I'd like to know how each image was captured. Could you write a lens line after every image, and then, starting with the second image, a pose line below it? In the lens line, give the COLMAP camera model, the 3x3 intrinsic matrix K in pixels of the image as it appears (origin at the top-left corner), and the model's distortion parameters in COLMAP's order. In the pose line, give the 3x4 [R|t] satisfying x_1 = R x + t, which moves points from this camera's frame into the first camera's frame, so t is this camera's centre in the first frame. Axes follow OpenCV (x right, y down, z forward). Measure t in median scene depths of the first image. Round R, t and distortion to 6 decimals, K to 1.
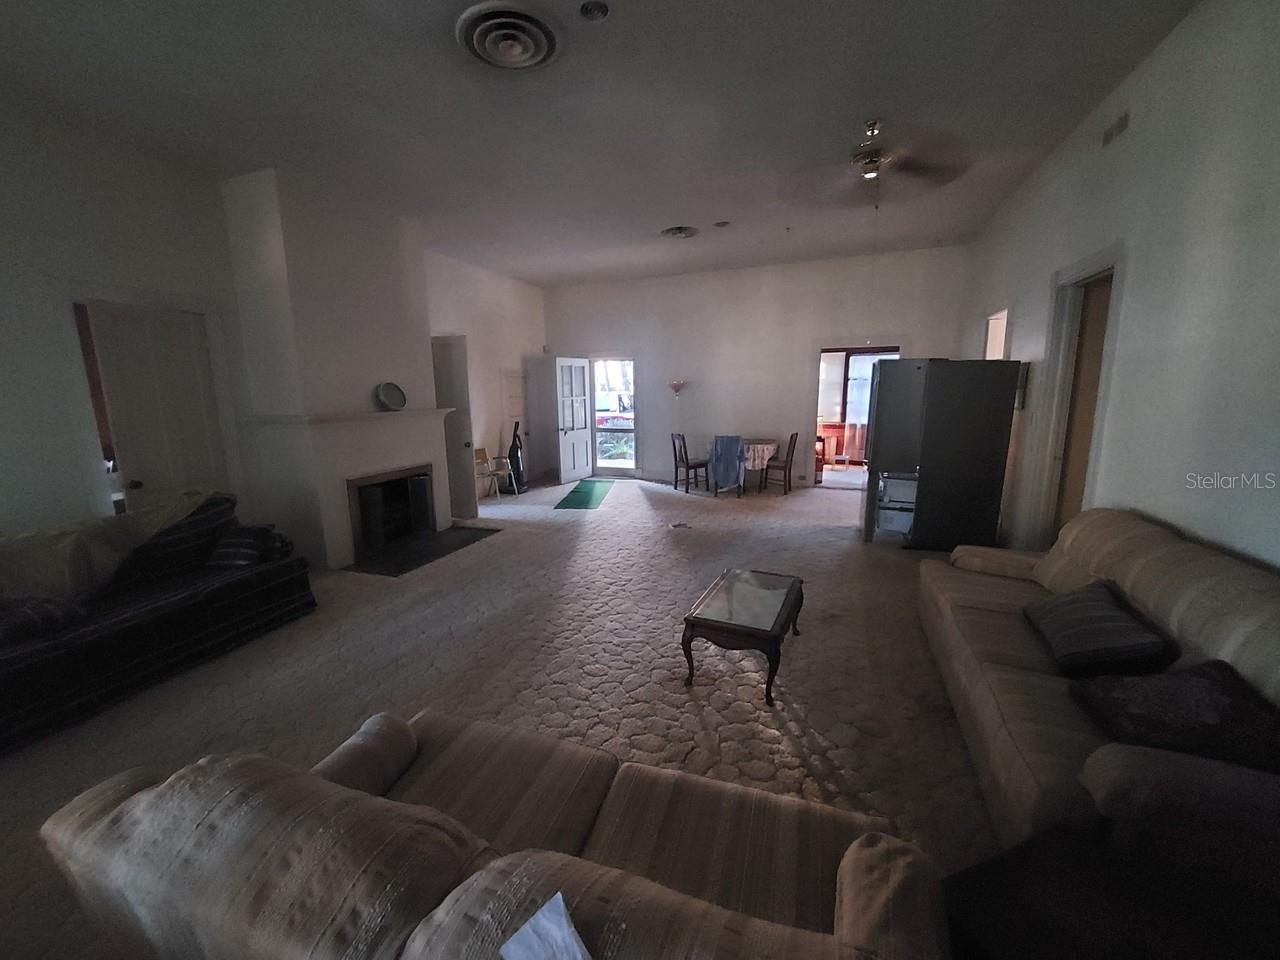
lens RADIAL K [[519.1, 0, 640.2], [0, 519.1, 482.9], [0, 0, 1]] dist [-0.027464, 0.000355]
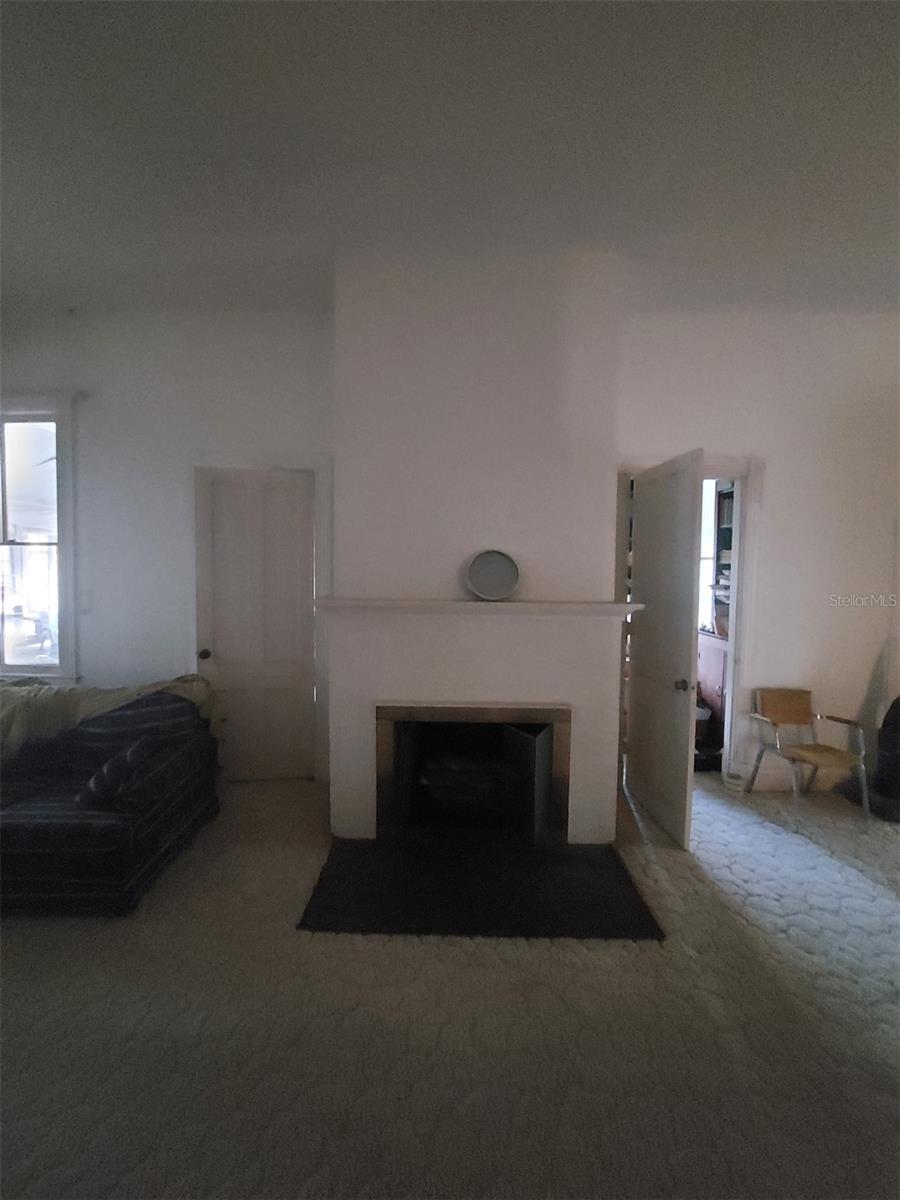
lens RADIAL K [[486.6, 0, 449.0], [0, 486.6, 597.2], [0, 0, 1]] dist [-0.027464, 0.000355]
pose [[0.338441, 0.071304, -0.938282, -0.011050], [-0.186061, 0.982509, 0.007553, -0.137072], [0.922409, 0.172022, 0.345789, 0.773352]]
